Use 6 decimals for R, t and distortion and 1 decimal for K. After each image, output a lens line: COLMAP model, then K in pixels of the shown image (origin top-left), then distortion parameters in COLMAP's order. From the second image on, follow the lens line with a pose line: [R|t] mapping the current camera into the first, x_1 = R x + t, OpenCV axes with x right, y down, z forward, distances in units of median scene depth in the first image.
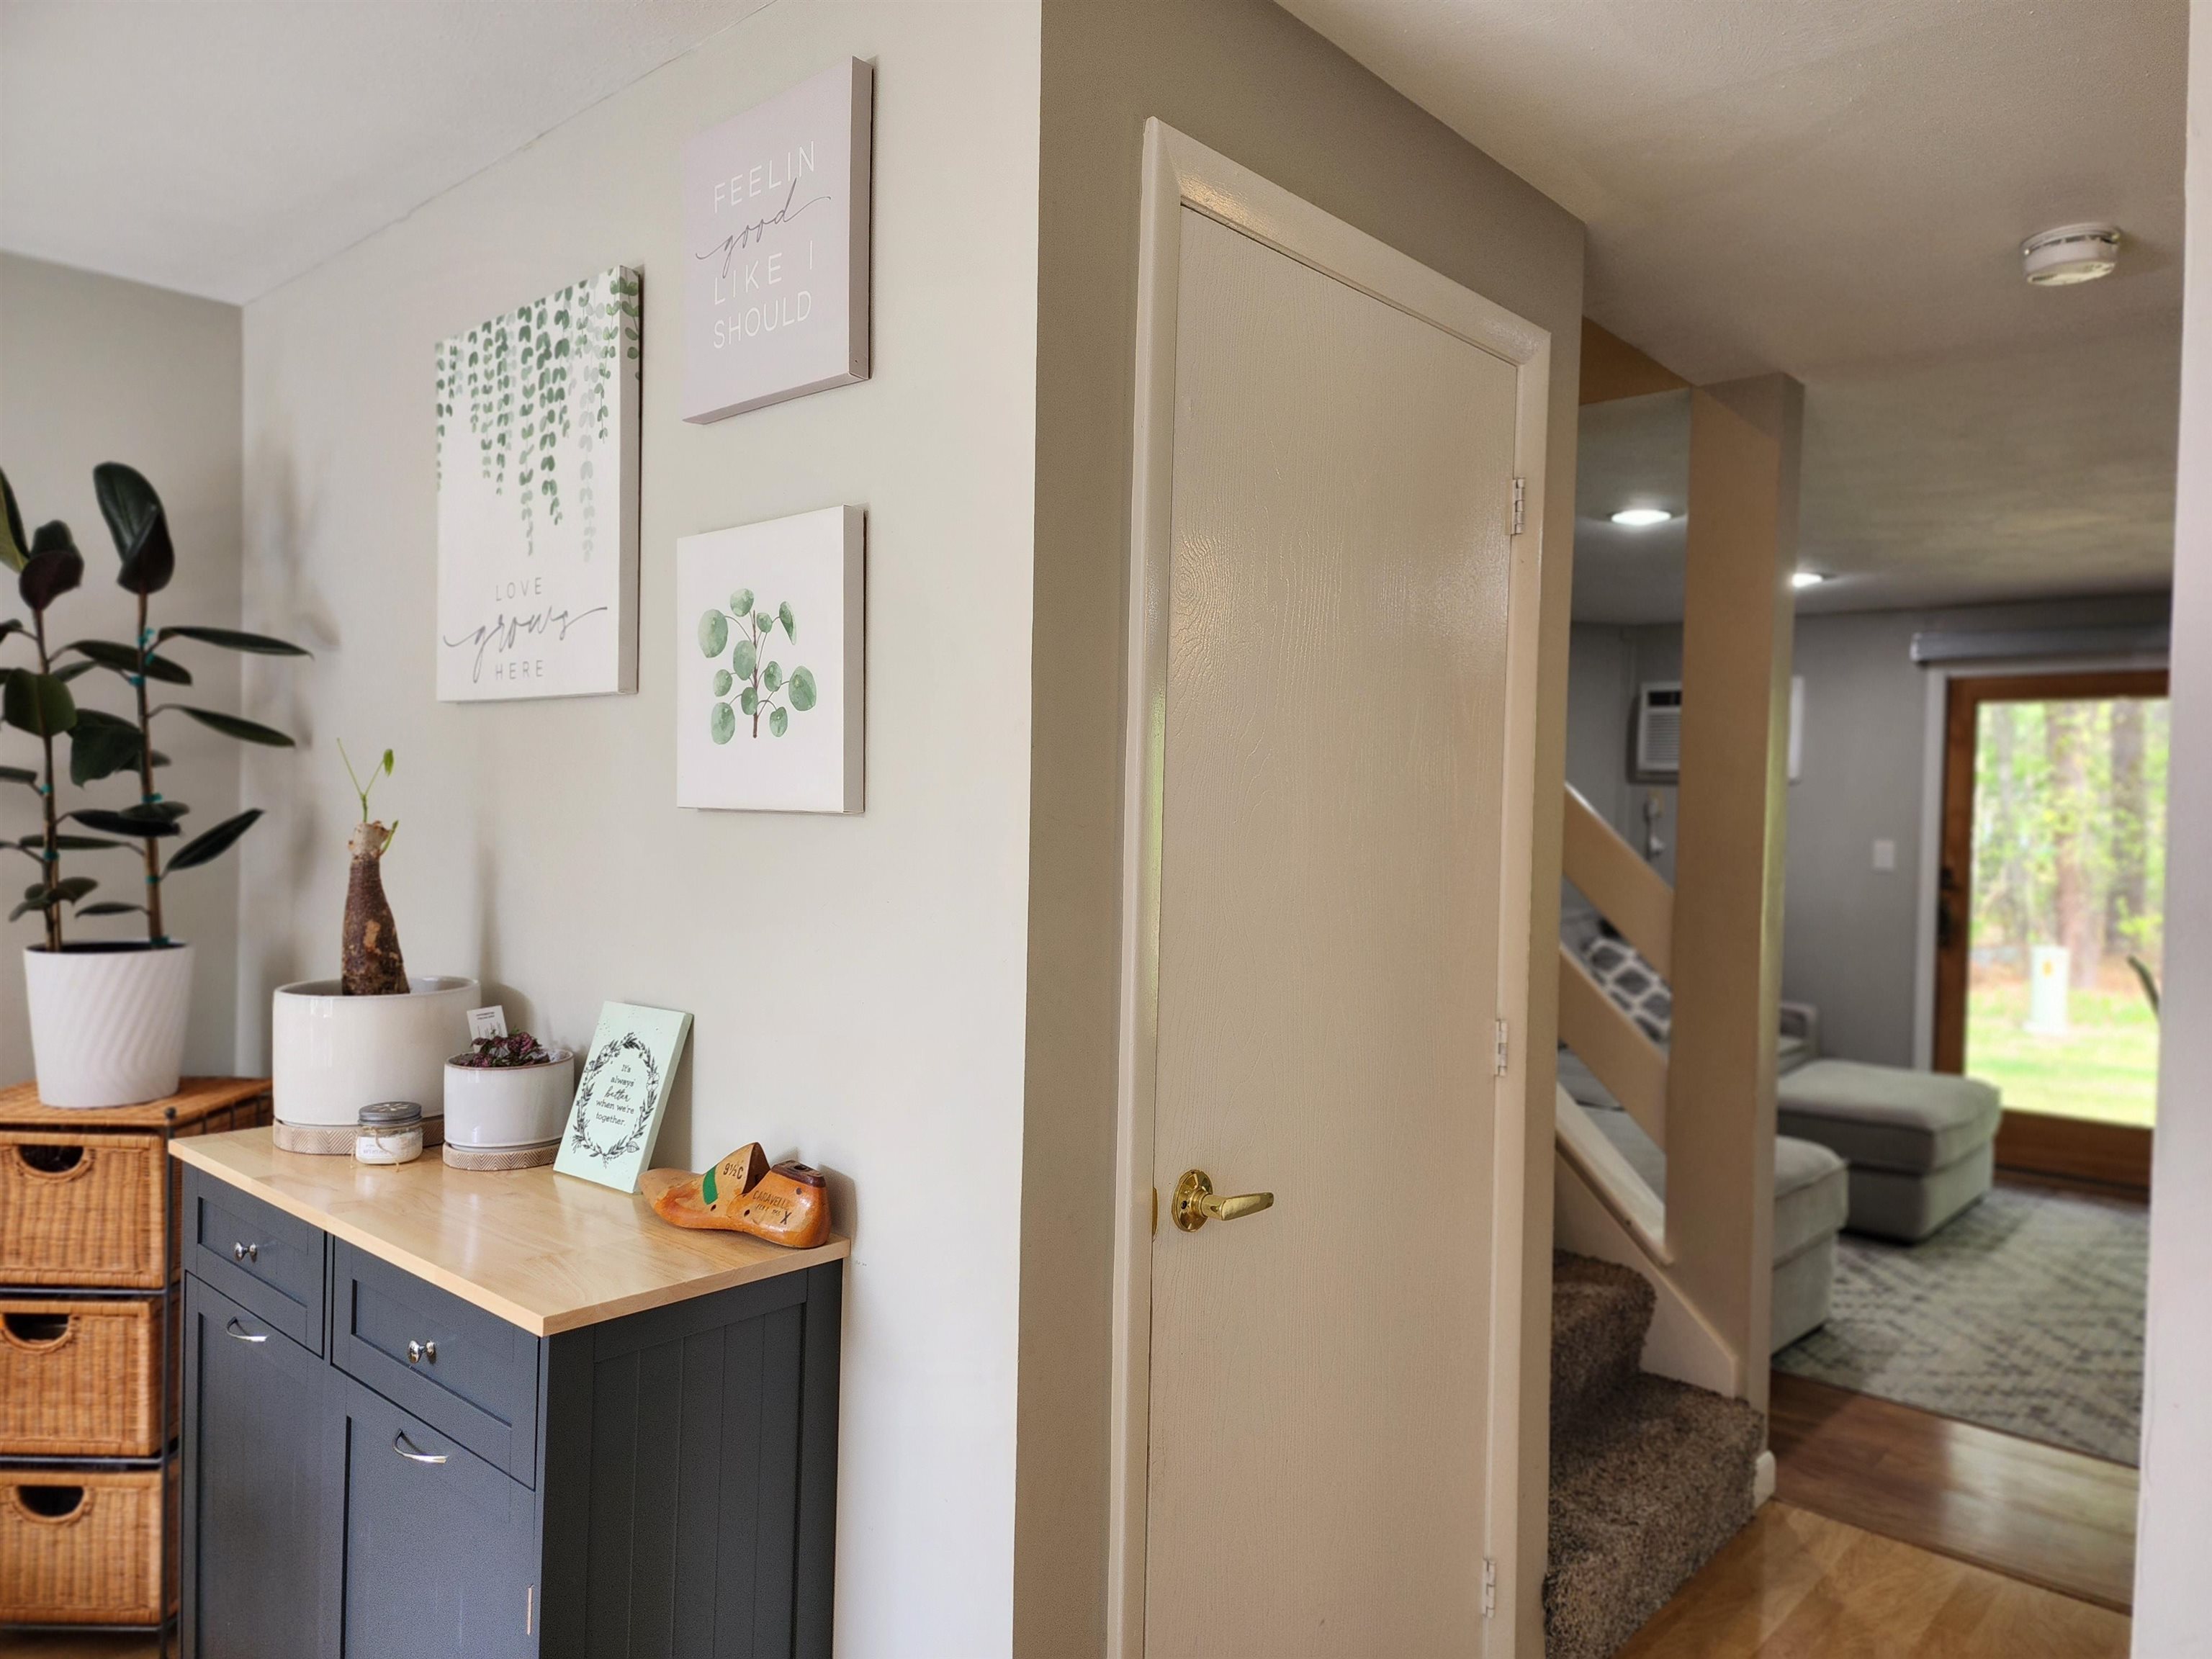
lens RADIAL K [[1505.0, 0, 1106.0], [0, 1505.0, 829.5], [0, 0, 1]] dist [0.082424, -0.091797]
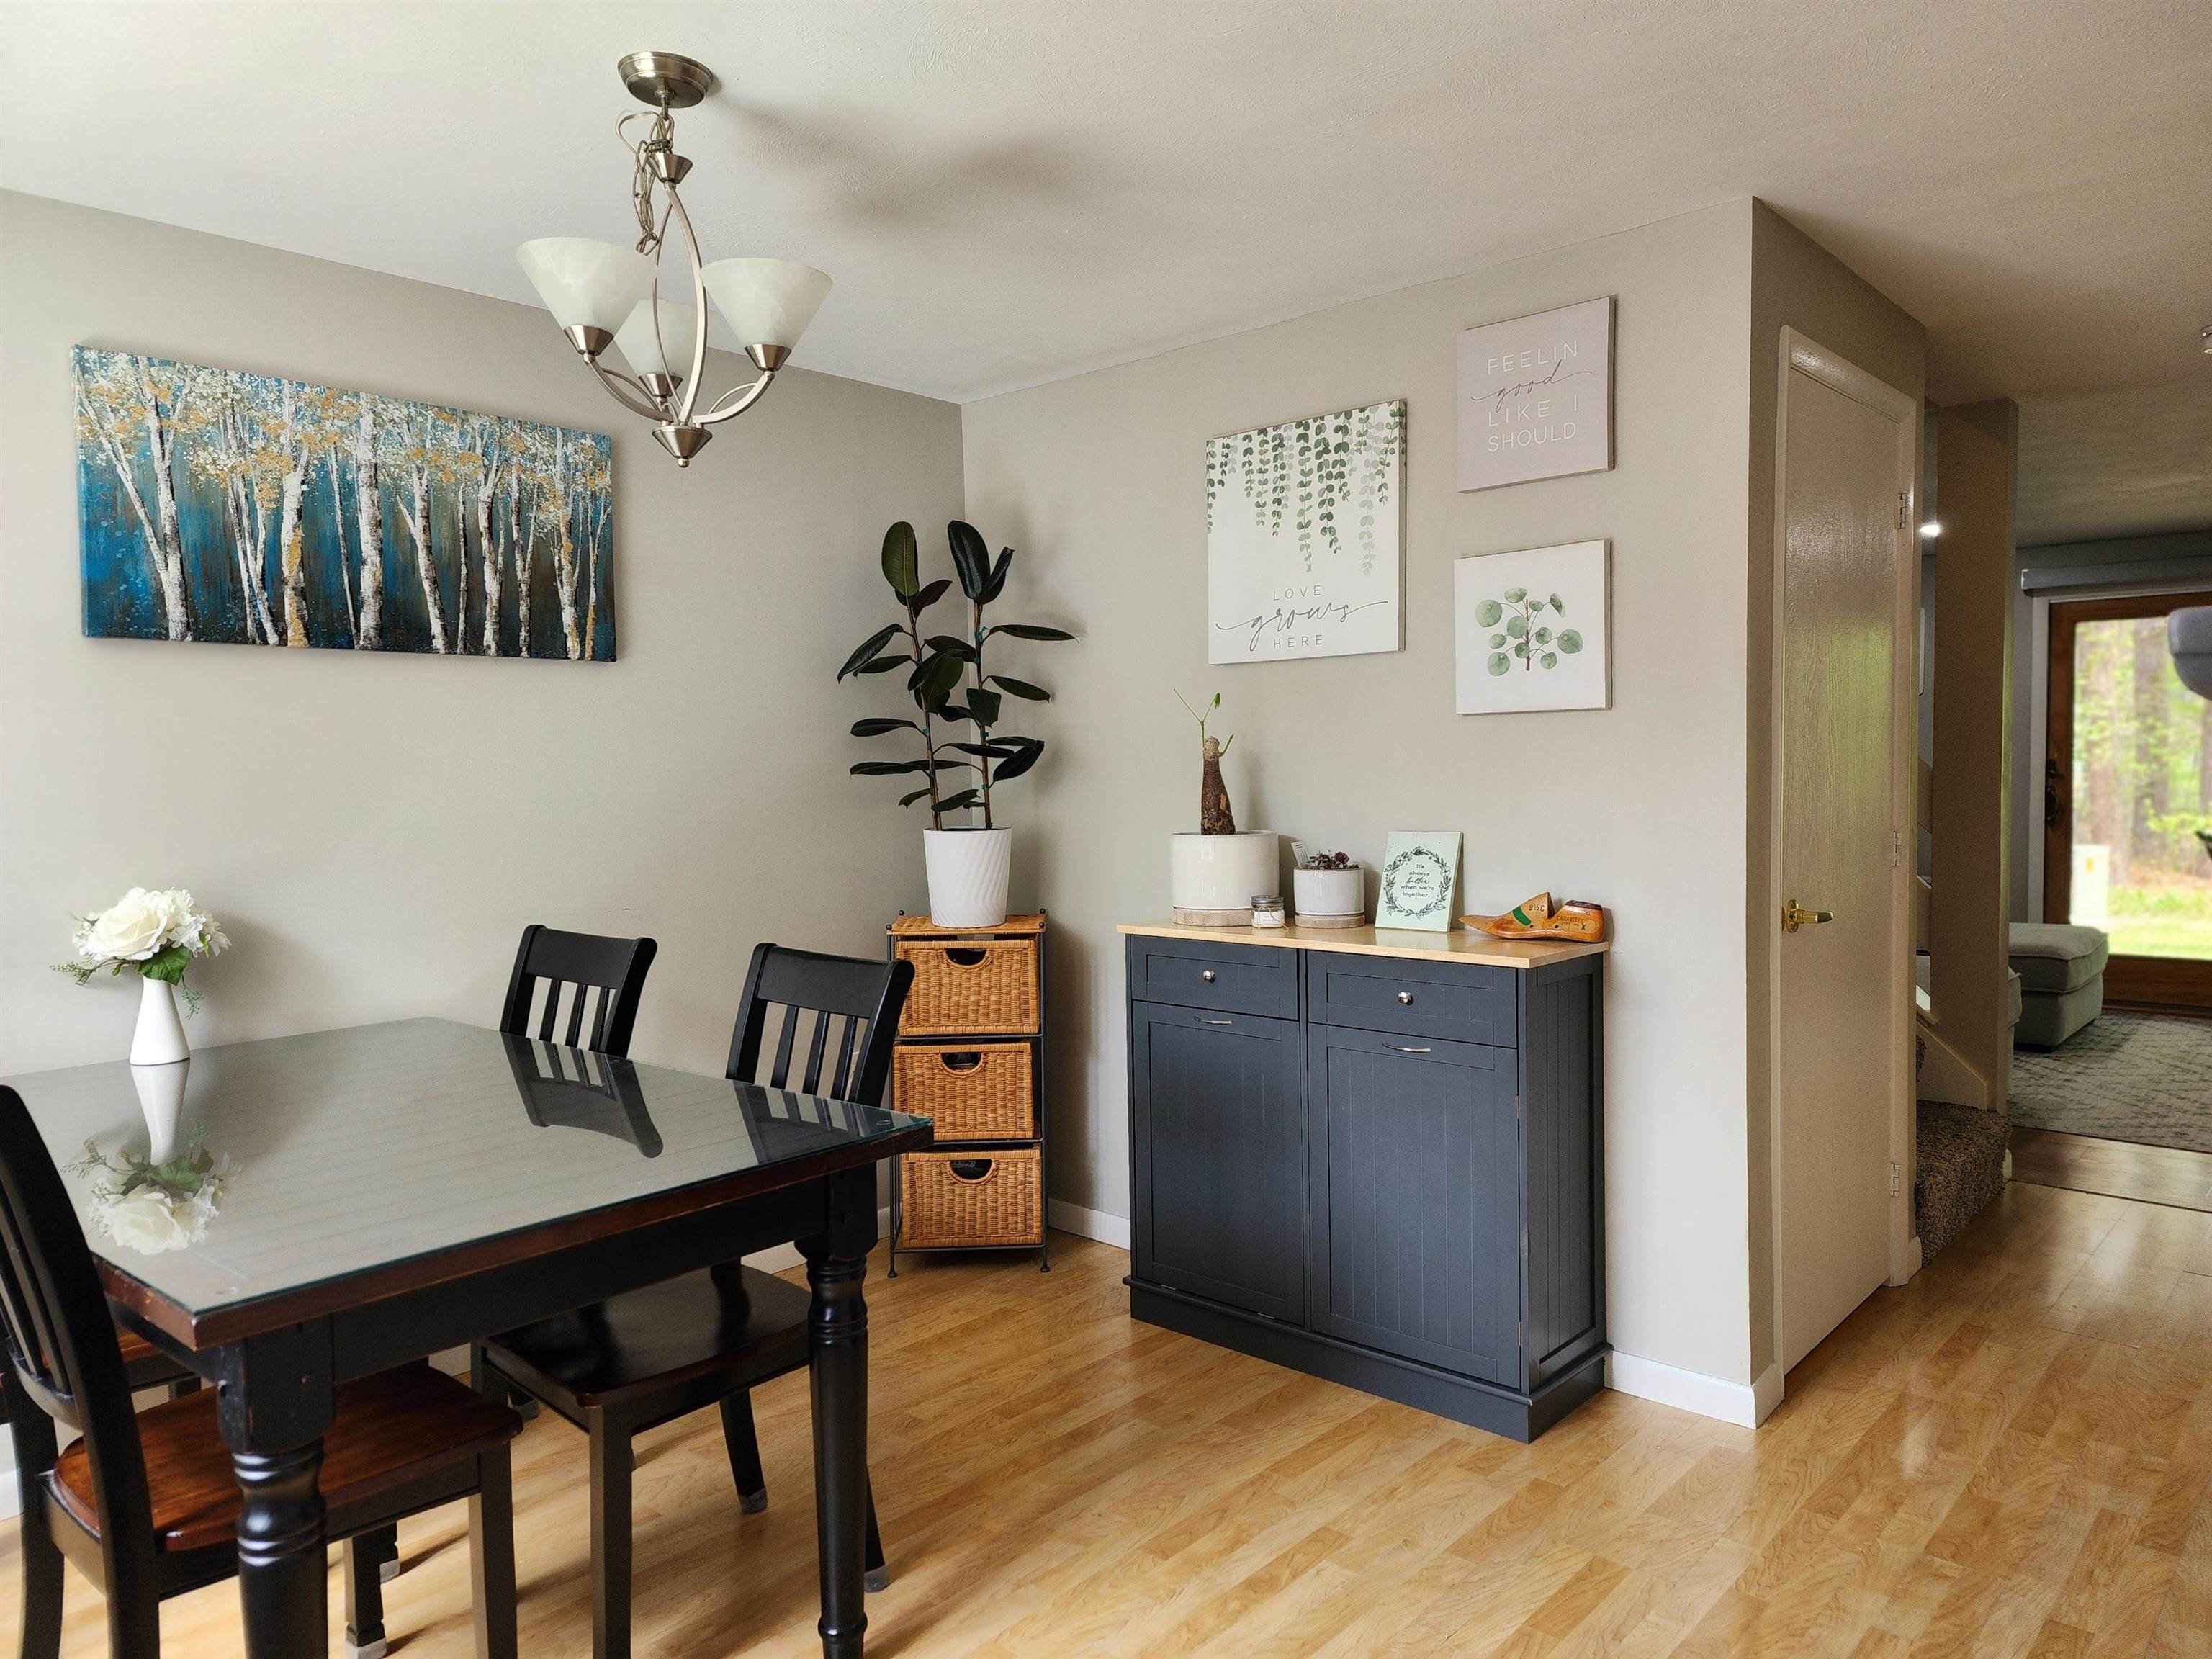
lens RADIAL K [[1486.6, 0, 1096.2], [0, 1486.6, 838.1], [0, 0, 1]] dist [0.120796, -0.126886]
pose [[0.999212, -0.039430, -0.004619, -0.597560], [0.039562, 0.998663, 0.033286, 0.046716], [0.003300, -0.033442, 0.999435, -0.633510]]
